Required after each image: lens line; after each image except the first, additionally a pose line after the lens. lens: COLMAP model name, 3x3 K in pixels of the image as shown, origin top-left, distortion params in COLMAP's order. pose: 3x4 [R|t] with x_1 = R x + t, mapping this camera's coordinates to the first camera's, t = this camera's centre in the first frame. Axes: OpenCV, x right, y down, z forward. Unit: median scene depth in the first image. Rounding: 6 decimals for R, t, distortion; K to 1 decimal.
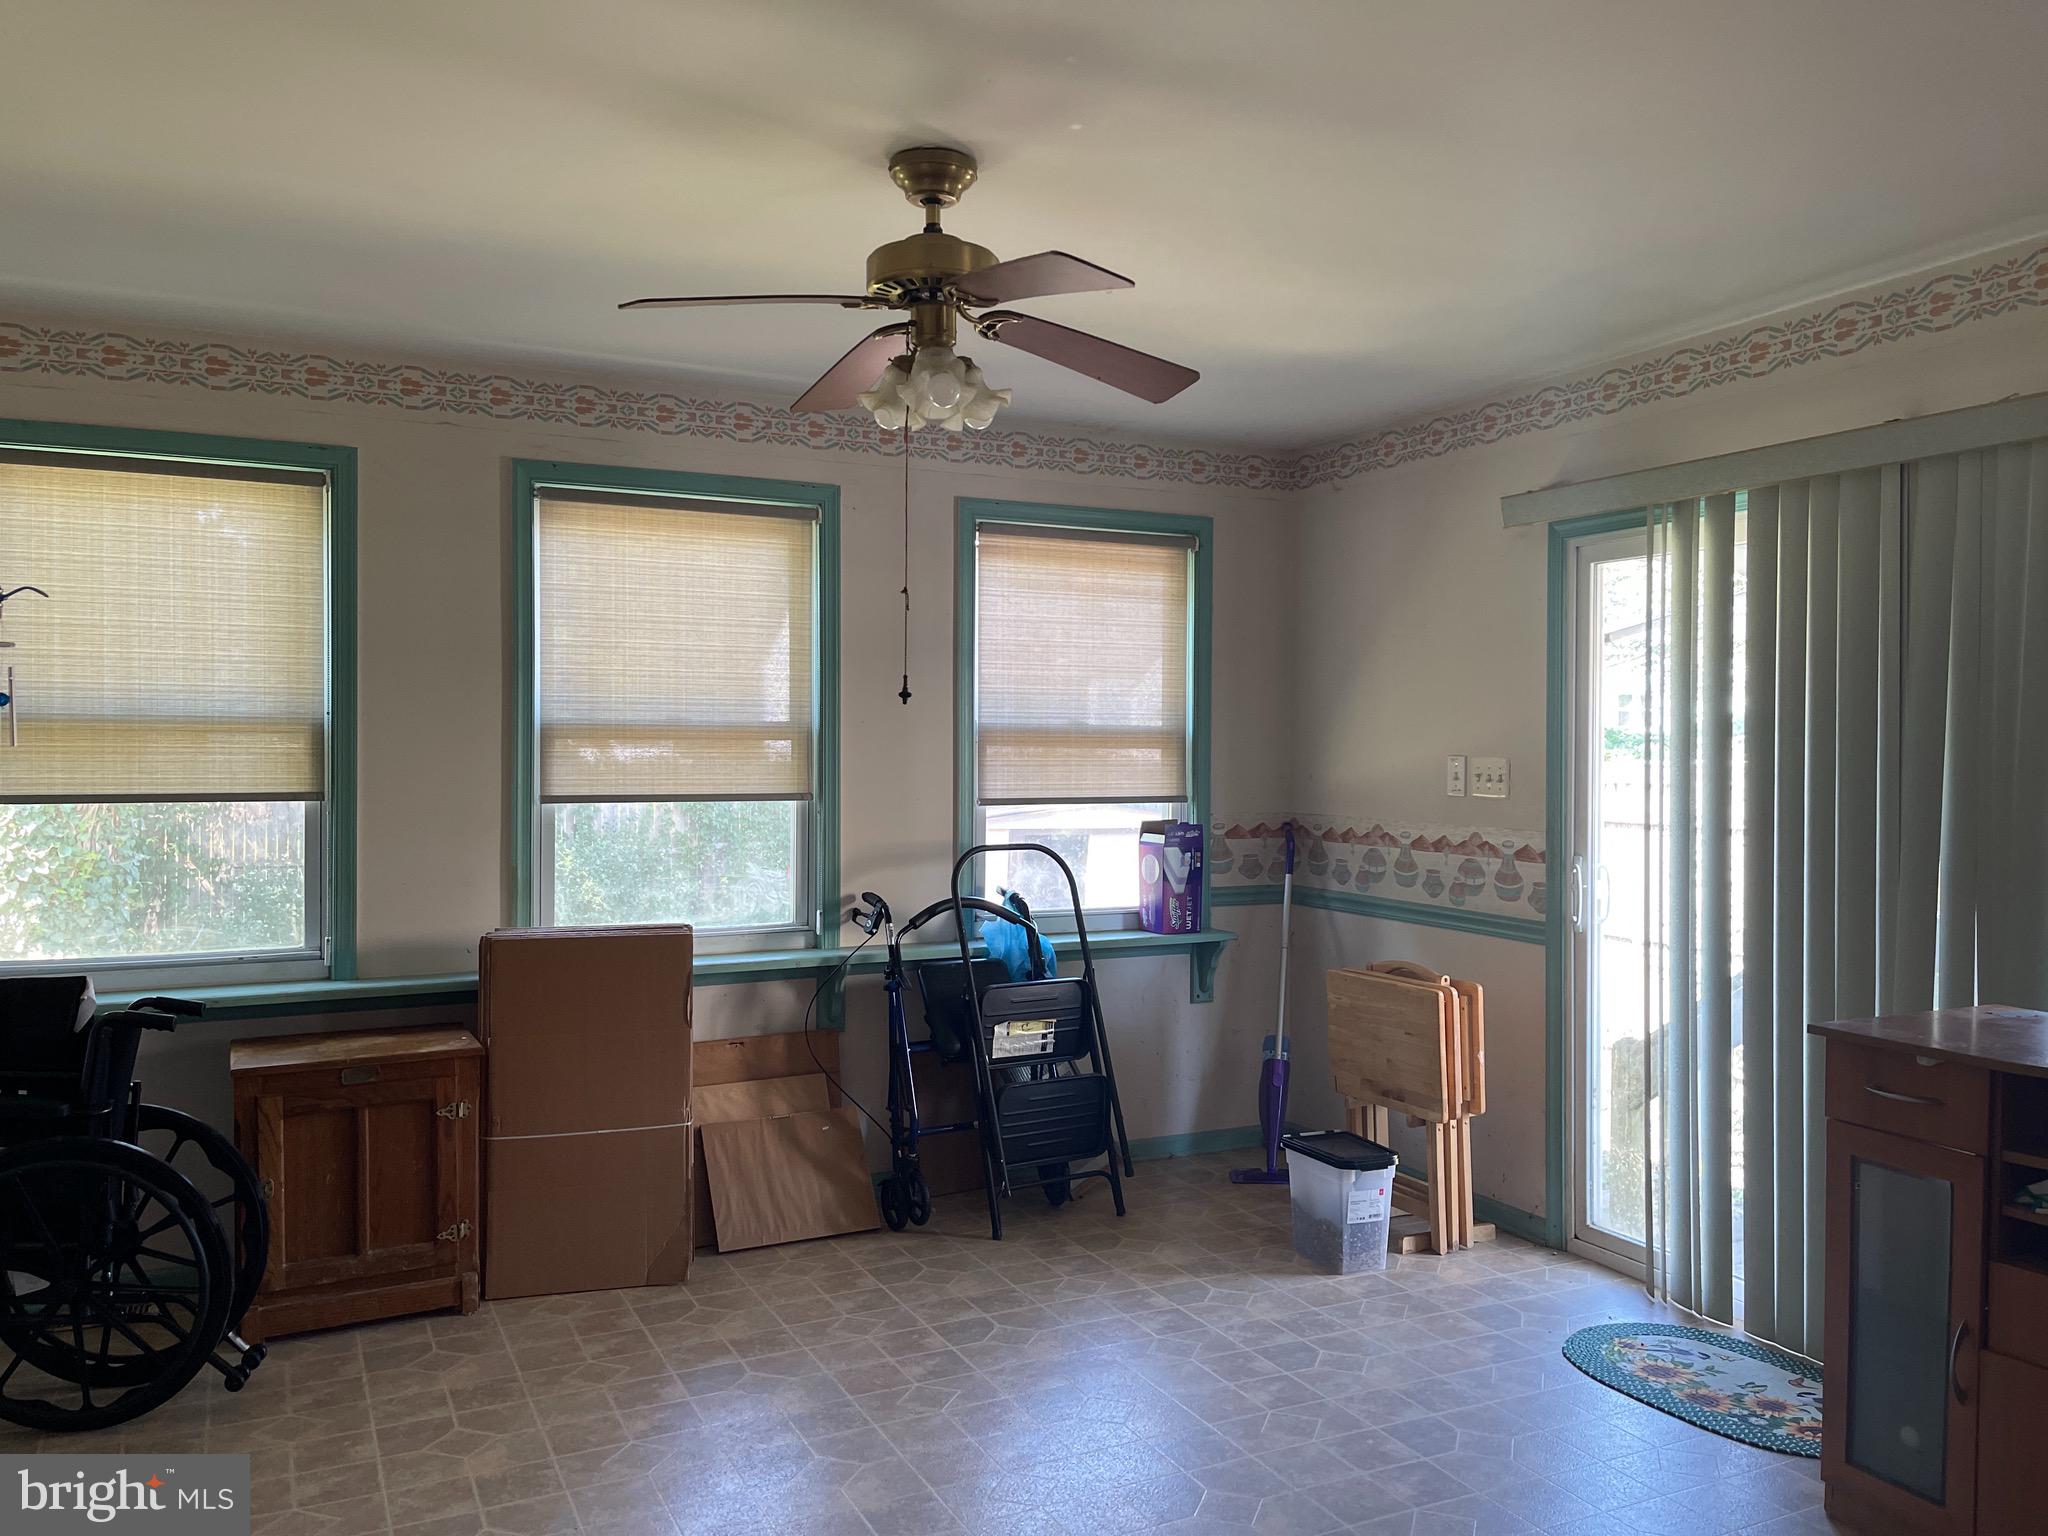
lens RADIAL K [[1611.7, 0, 1029.8], [0, 1611.7, 760.2], [0, 0, 1]] dist [0.090524, -0.101869]
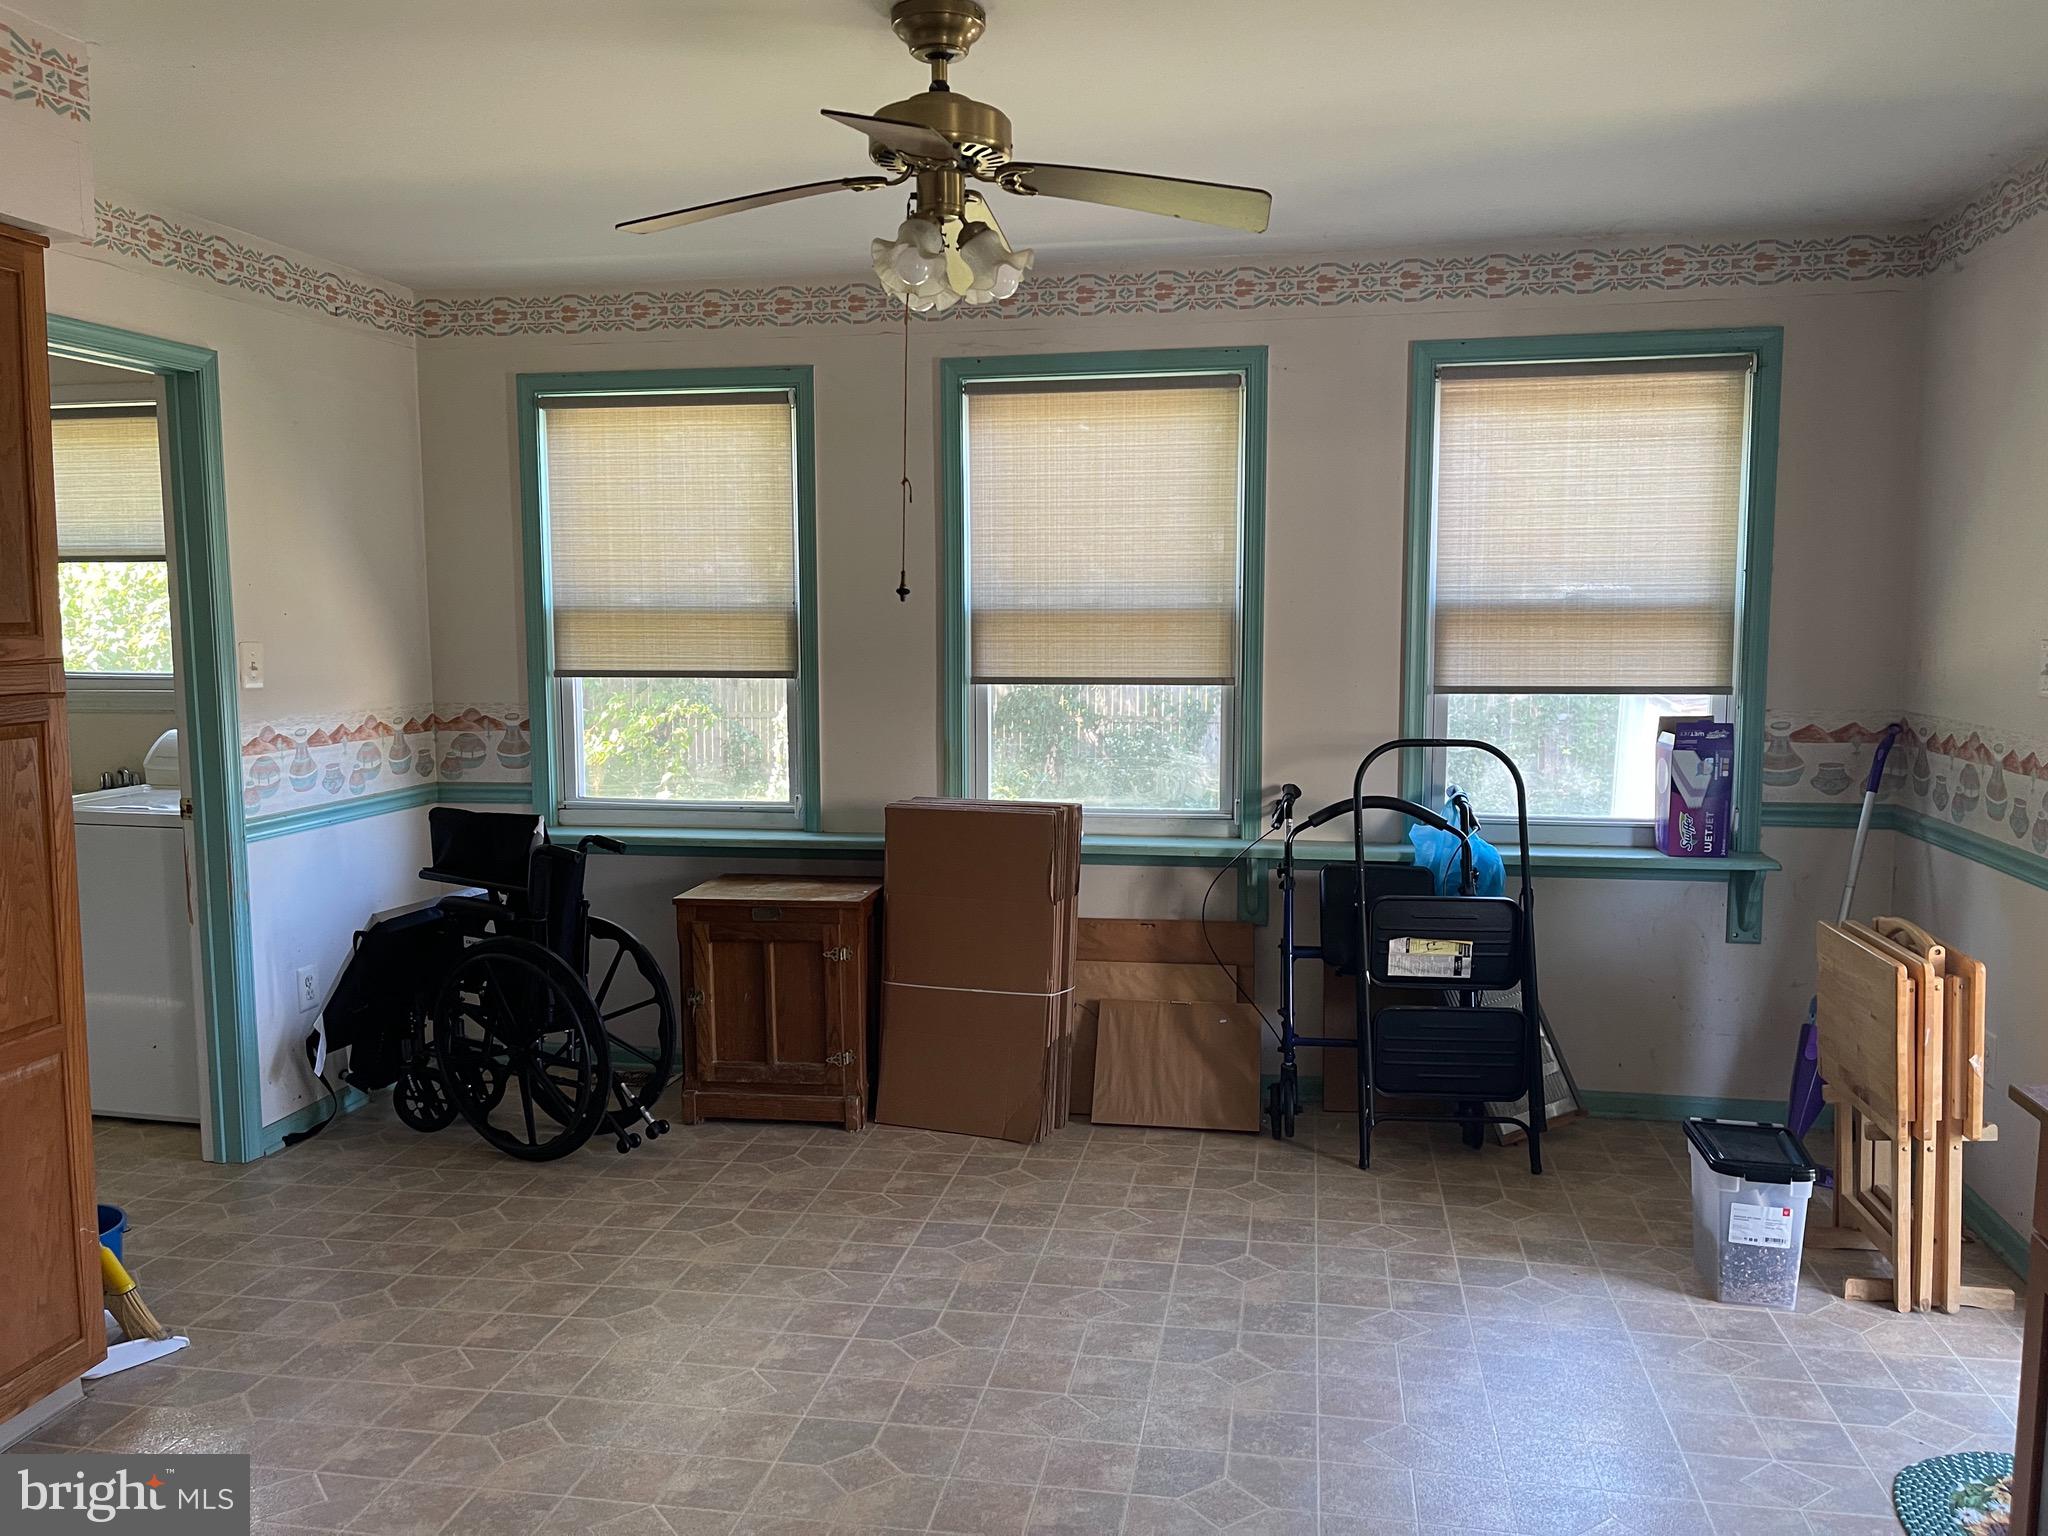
lens RADIAL K [[1555.4, 0, 1033.4], [0, 1555.4, 773.3], [0, 0, 1]] dist [0.076991, -0.088047]
pose [[0.794641, 0.052093, -0.604841, 0.351997], [0.001275, 0.996166, 0.087470, -0.004529], [0.607079, -0.070278, 0.791528, 0.201967]]
